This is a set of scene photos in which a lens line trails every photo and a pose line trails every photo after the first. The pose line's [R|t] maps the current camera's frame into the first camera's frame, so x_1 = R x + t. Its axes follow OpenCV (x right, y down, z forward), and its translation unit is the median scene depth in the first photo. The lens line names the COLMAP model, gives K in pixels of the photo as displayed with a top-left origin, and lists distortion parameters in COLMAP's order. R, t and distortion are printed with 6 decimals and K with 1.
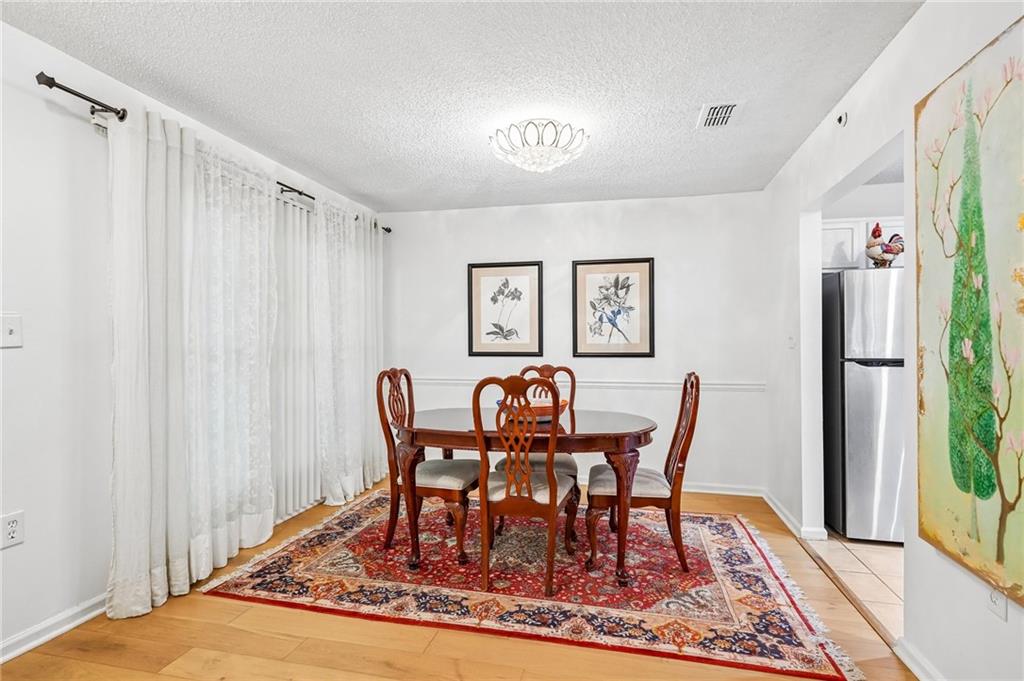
lens RADIAL K [[515.3, 0, 512.0], [0, 515.3, 340.5], [0, 0, 1]] dist [-0.002575, 0.001002]
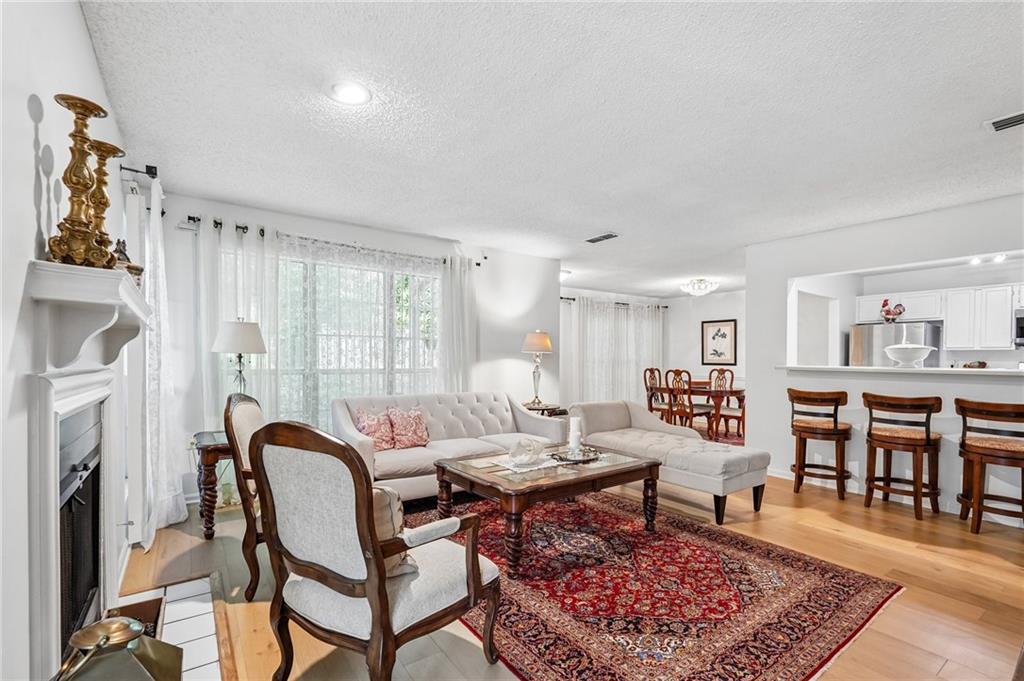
lens RADIAL K [[462.2, 0, 514.1], [0, 462.2, 362.2], [0, 0, 1]] dist [-0.013329, 0.011847]
pose [[0.754543, 0.010809, -0.656161, 0.911016], [-0.000796, 0.999879, 0.015556, -0.015759], [0.656250, -0.011215, 0.754460, -1.475102]]
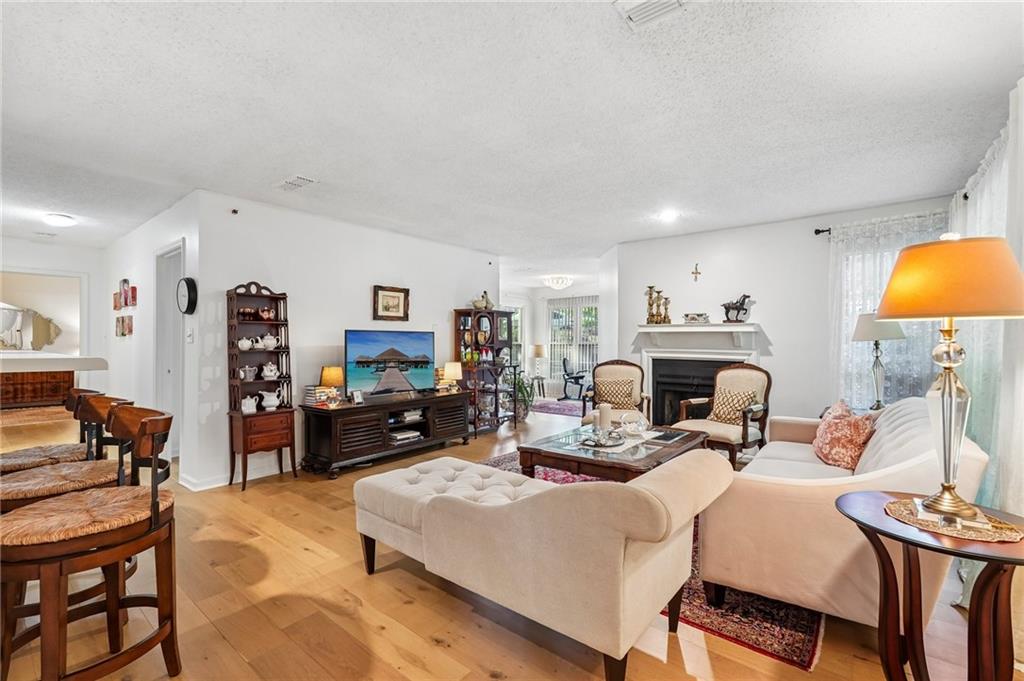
lens RADIAL K [[455.5, 0, 511.9], [0, 455.5, 342.9], [0, 0, 1]] dist [-0.015317, 0.012056]
pose [[-0.896801, -0.006251, 0.442391, 0.037010], [-0.010429, 0.999921, -0.007013, 0.005112], [-0.442312, -0.010903, -0.896795, 0.466920]]
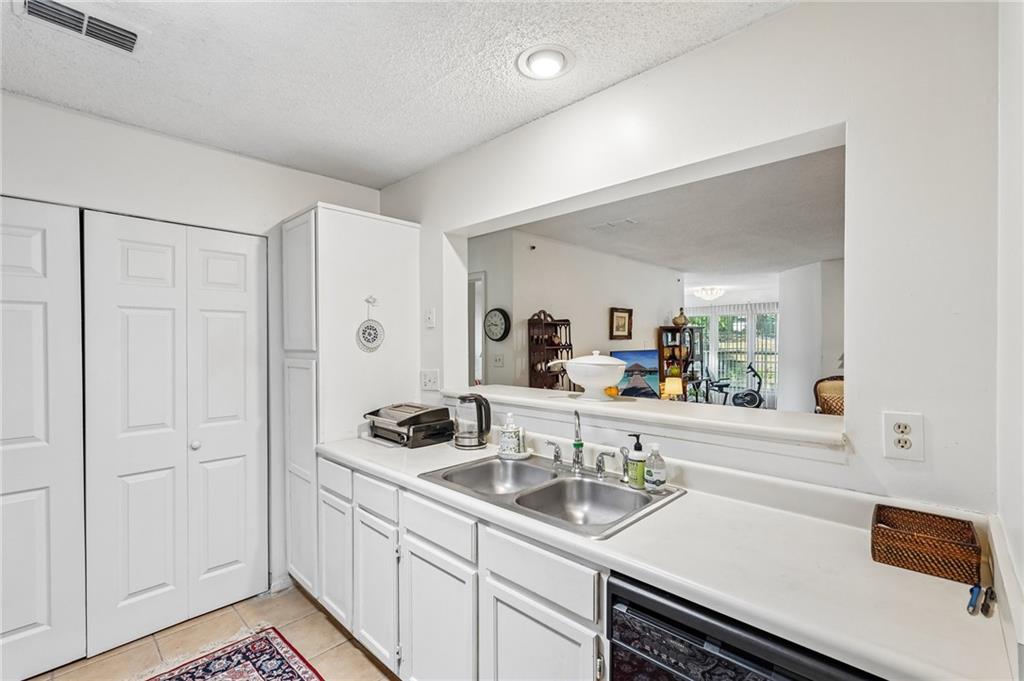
lens RADIAL K [[455.5, 0, 511.9], [0, 455.5, 342.9], [0, 0, 1]] dist [-0.015317, 0.012056]
pose [[-0.859770, -0.001140, 0.510680, 0.641643], [-0.003620, 0.999986, -0.003862, -0.063651], [-0.510669, -0.005169, -0.859762, 0.929047]]
